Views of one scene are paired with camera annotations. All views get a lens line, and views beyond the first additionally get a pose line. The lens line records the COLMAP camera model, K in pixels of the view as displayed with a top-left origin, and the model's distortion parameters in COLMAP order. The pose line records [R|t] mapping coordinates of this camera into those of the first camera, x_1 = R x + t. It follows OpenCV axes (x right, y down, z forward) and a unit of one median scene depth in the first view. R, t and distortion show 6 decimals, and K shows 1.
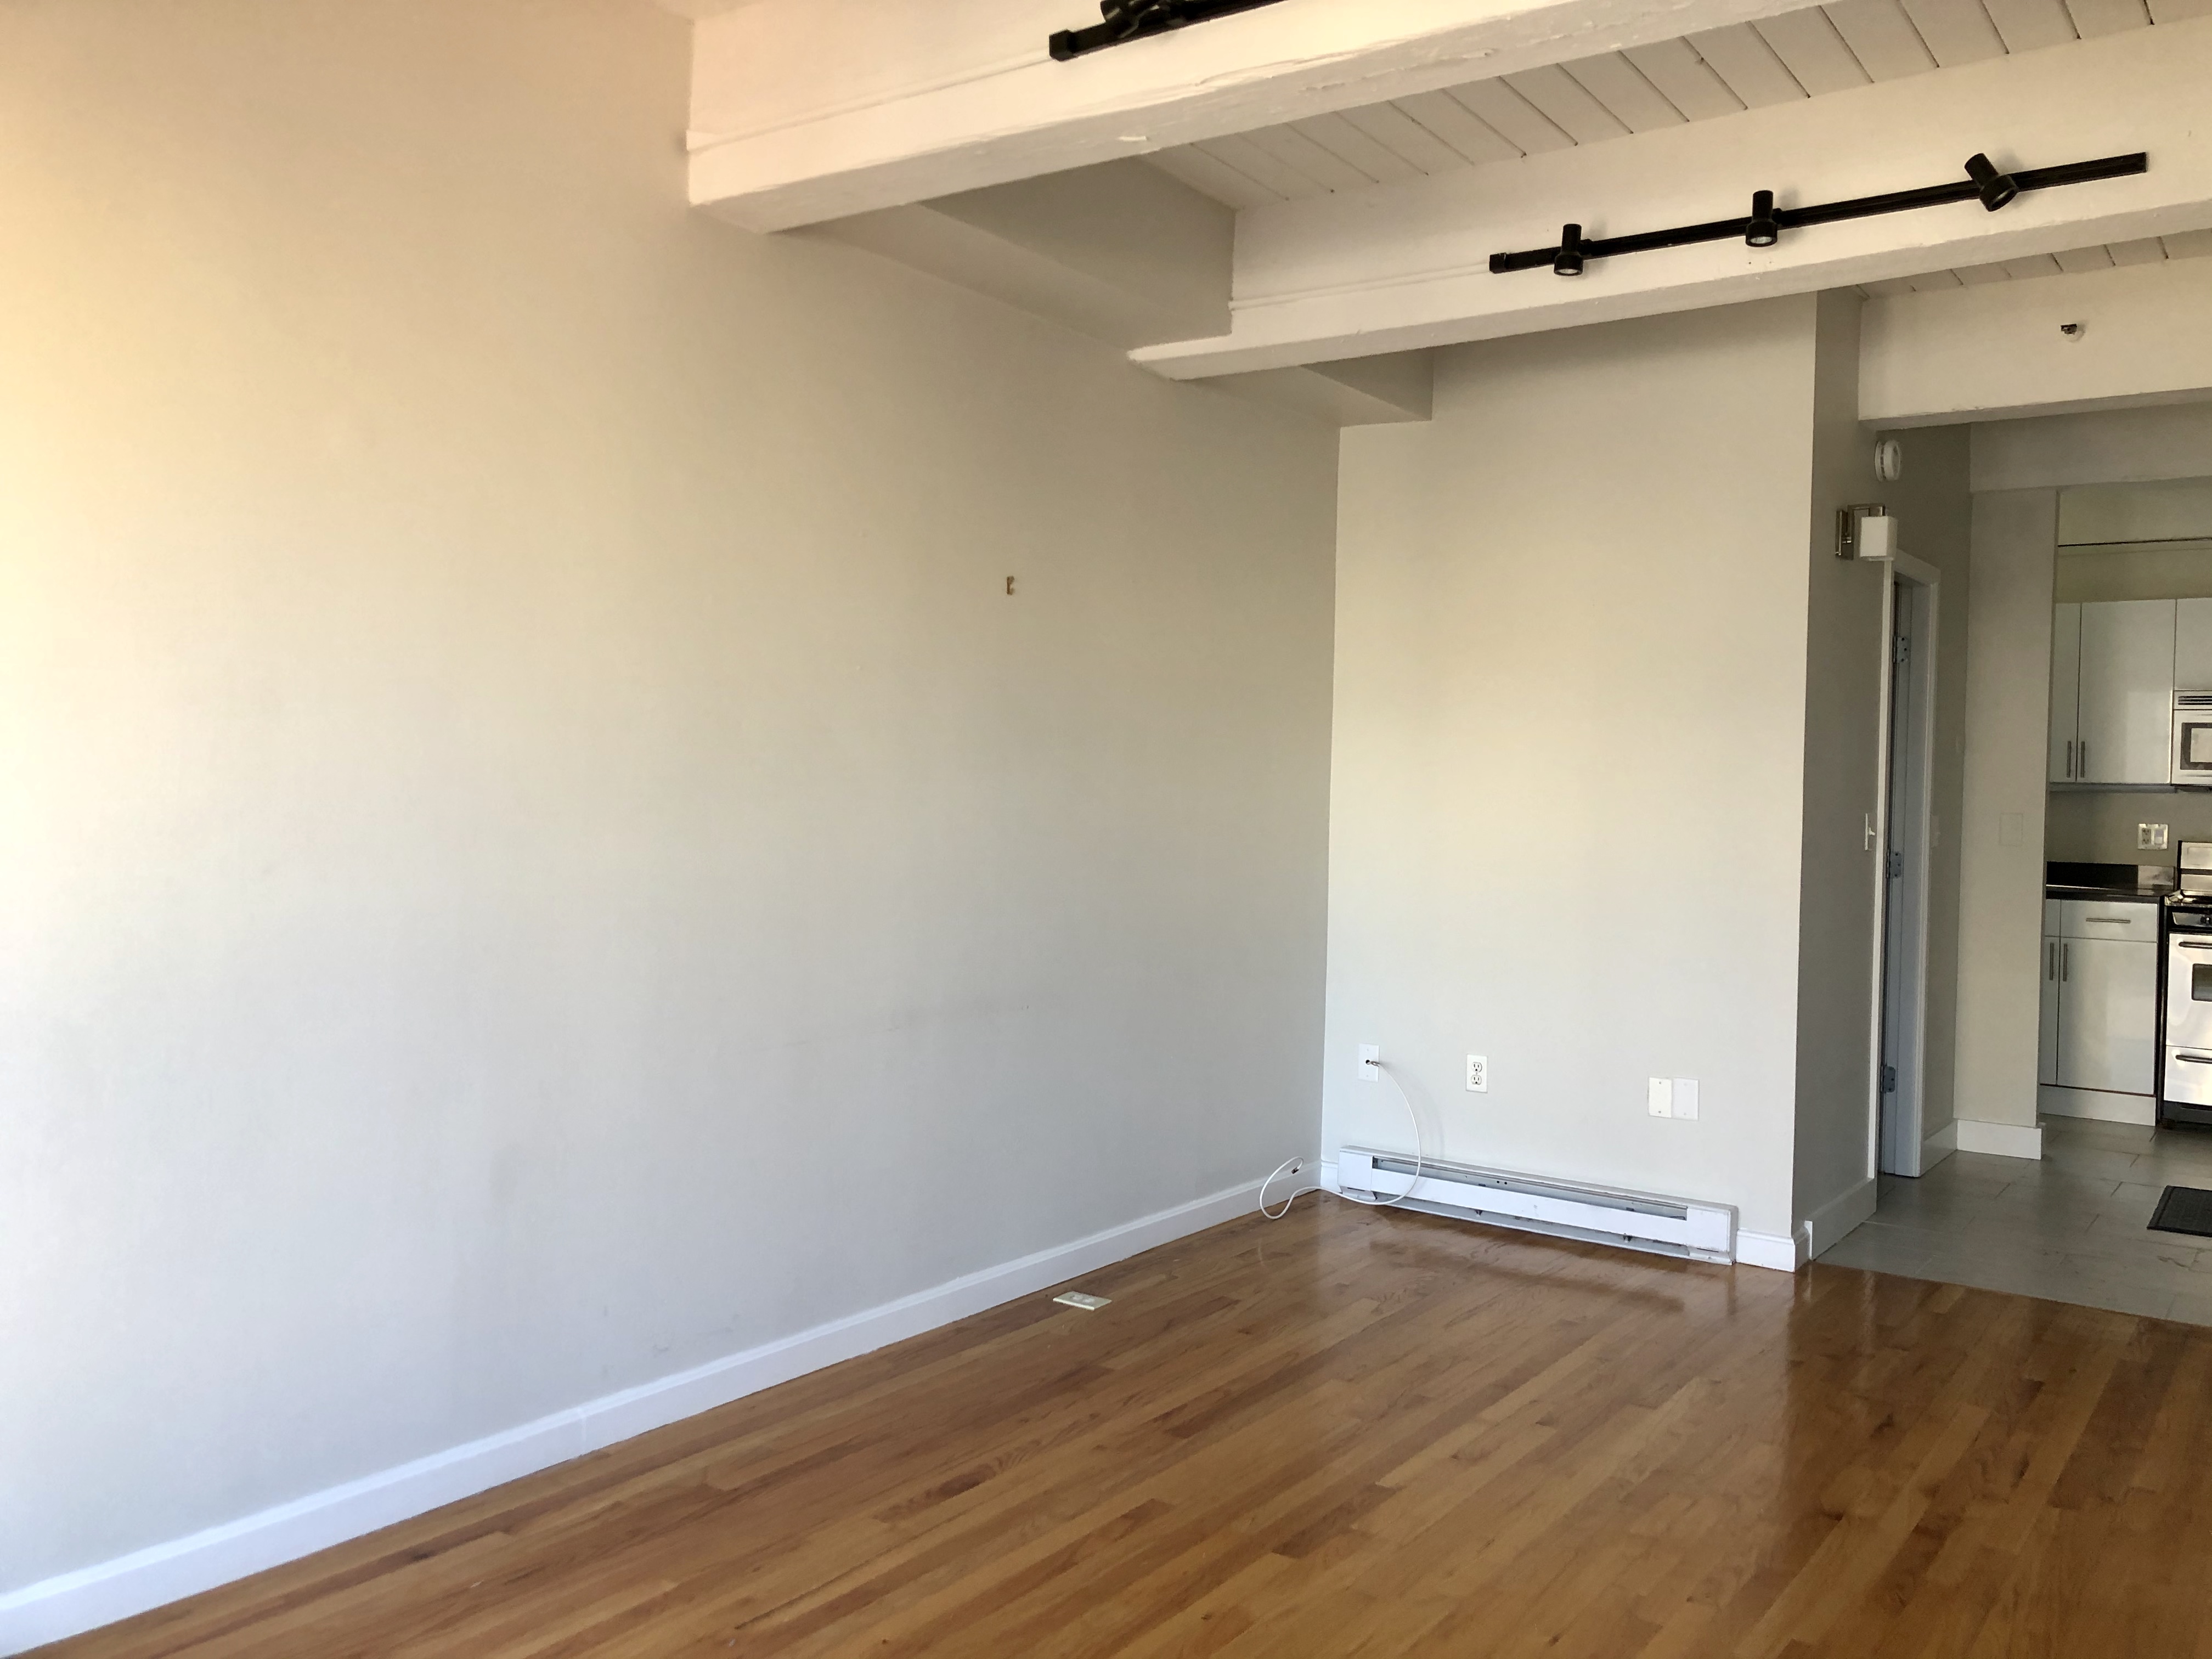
lens RADIAL K [[1843.3, 0, 1121.8], [0, 1843.3, 825.5], [0, 0, 1]] dist [0.050925, -0.044058]
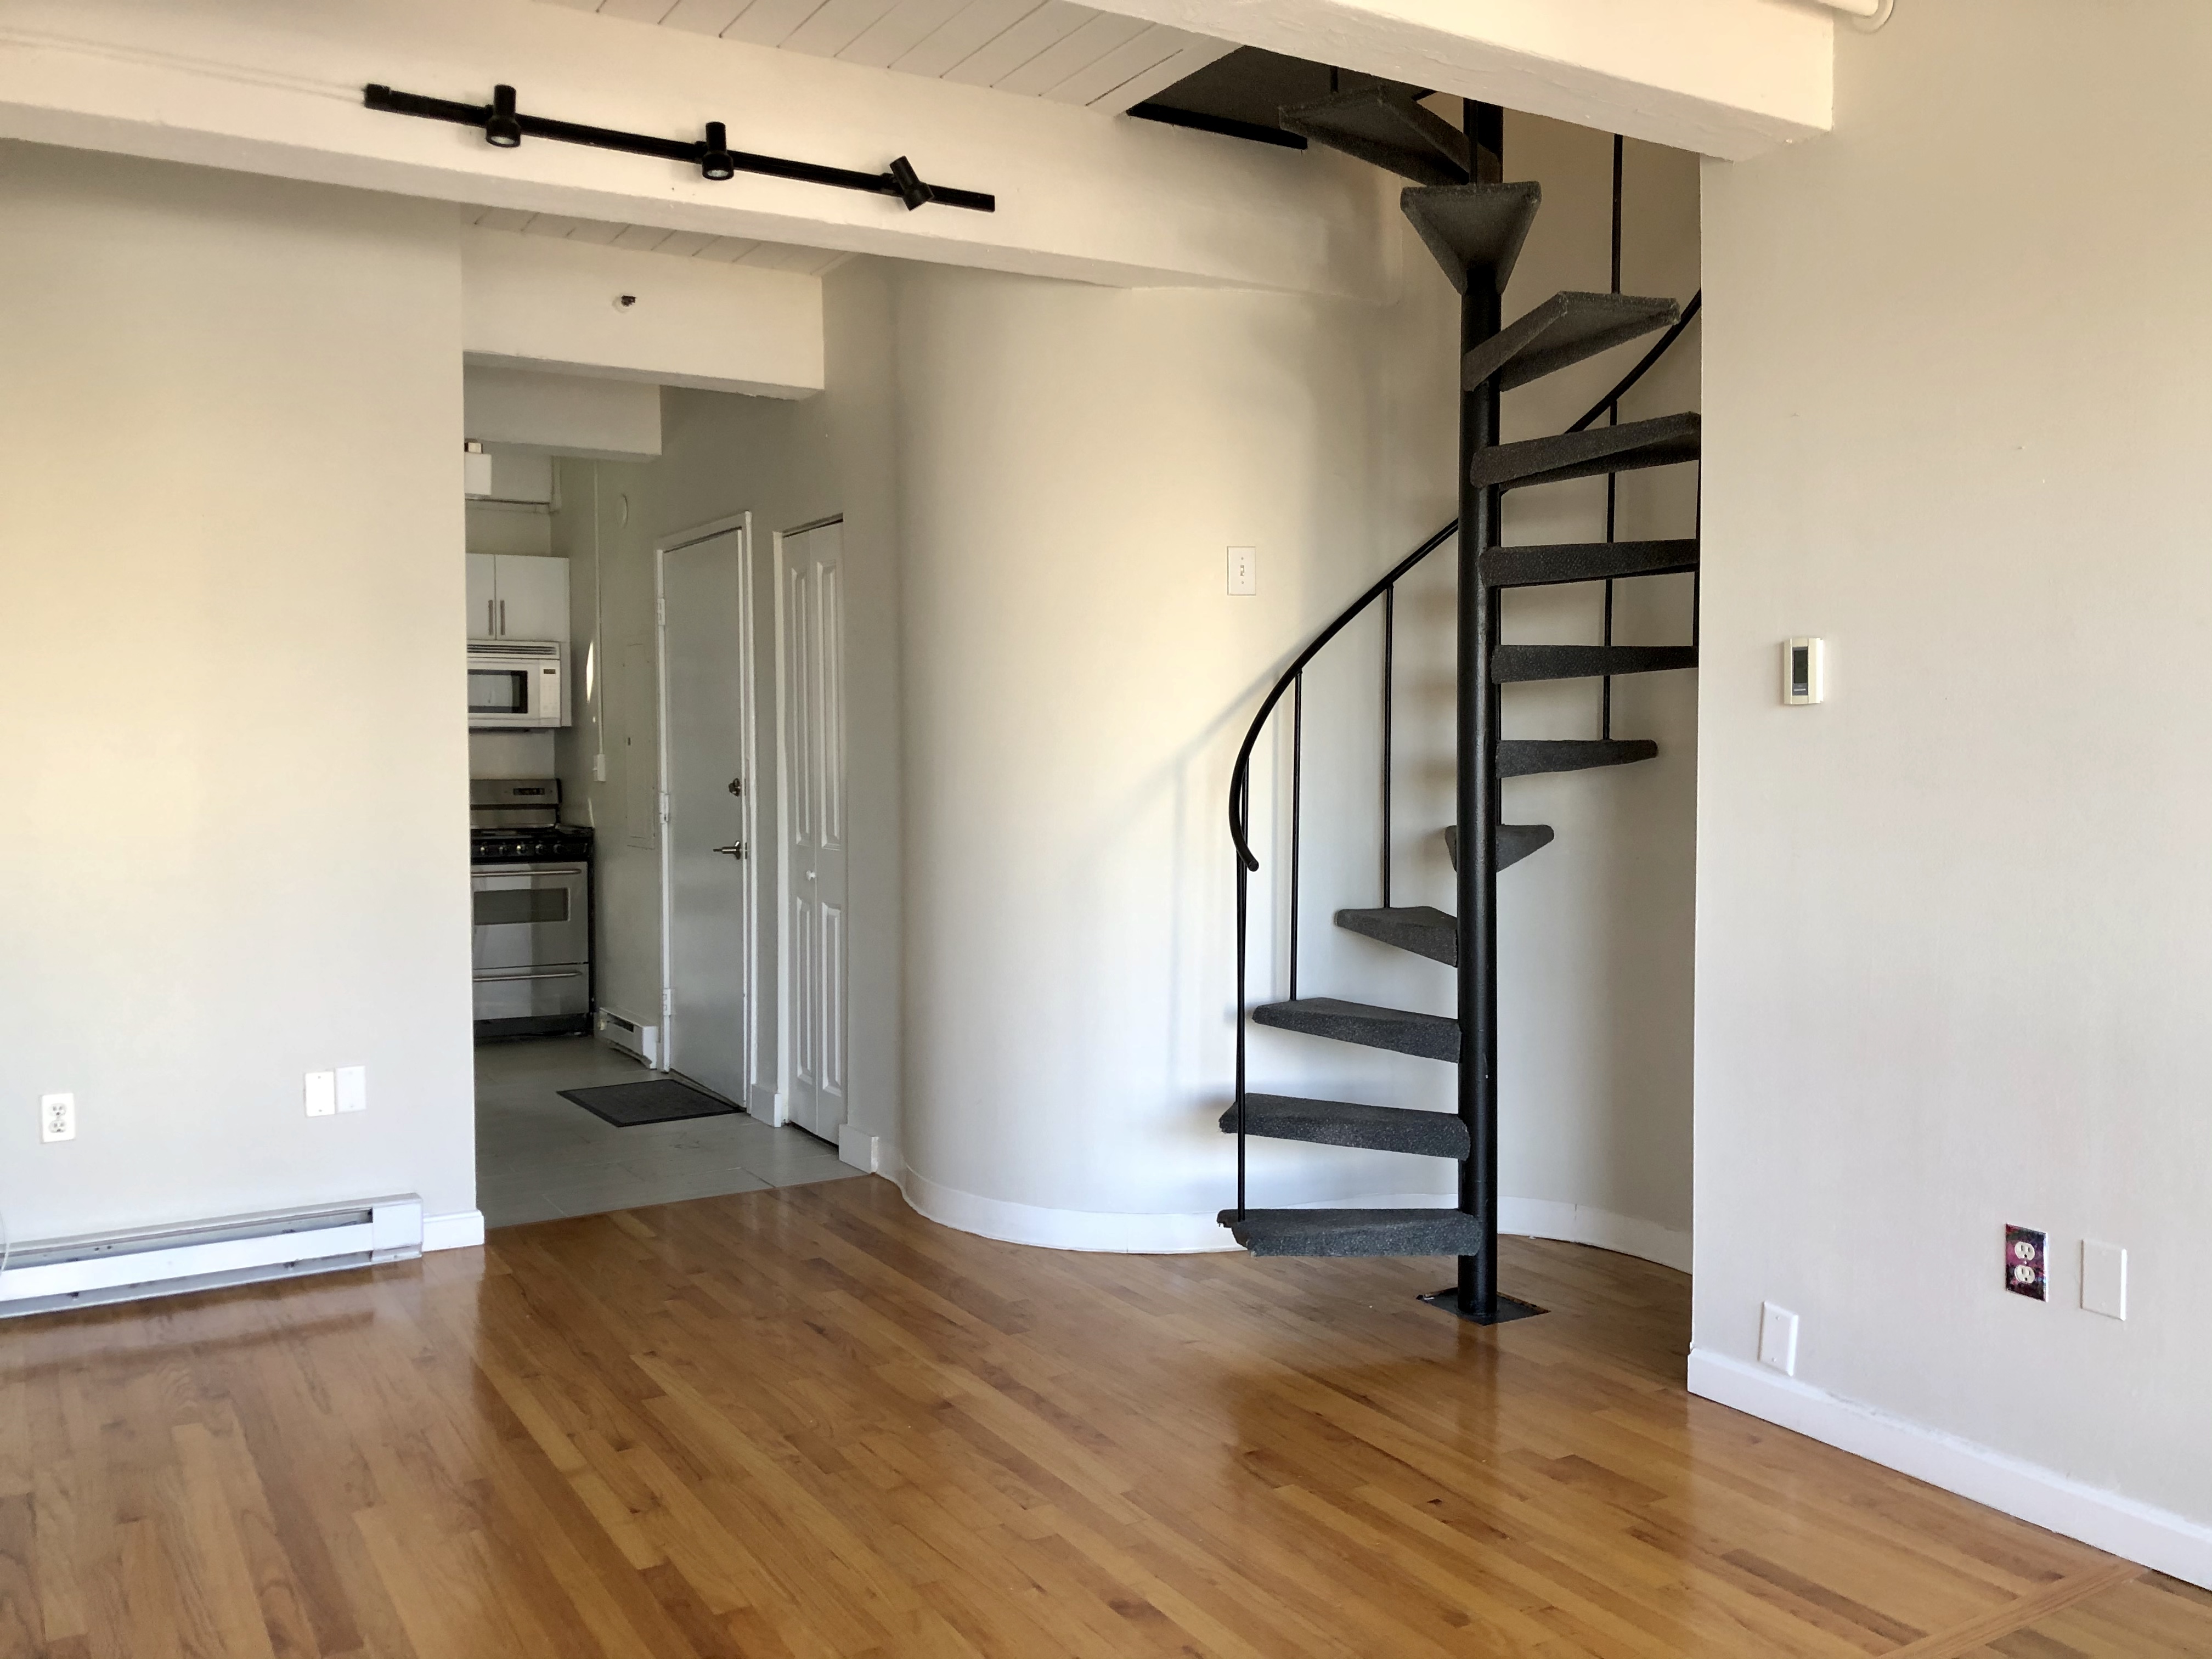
lens RADIAL K [[1843.3, 0, 1121.6], [0, 1843.3, 830.7], [0, 0, 1]] dist [0.050925, -0.044058]
pose [[0.398841, -0.068084, 0.914489, -0.445693], [0.035305, 0.997641, 0.058877, -0.019477], [-0.916340, 0.008804, 0.400304, 0.385589]]
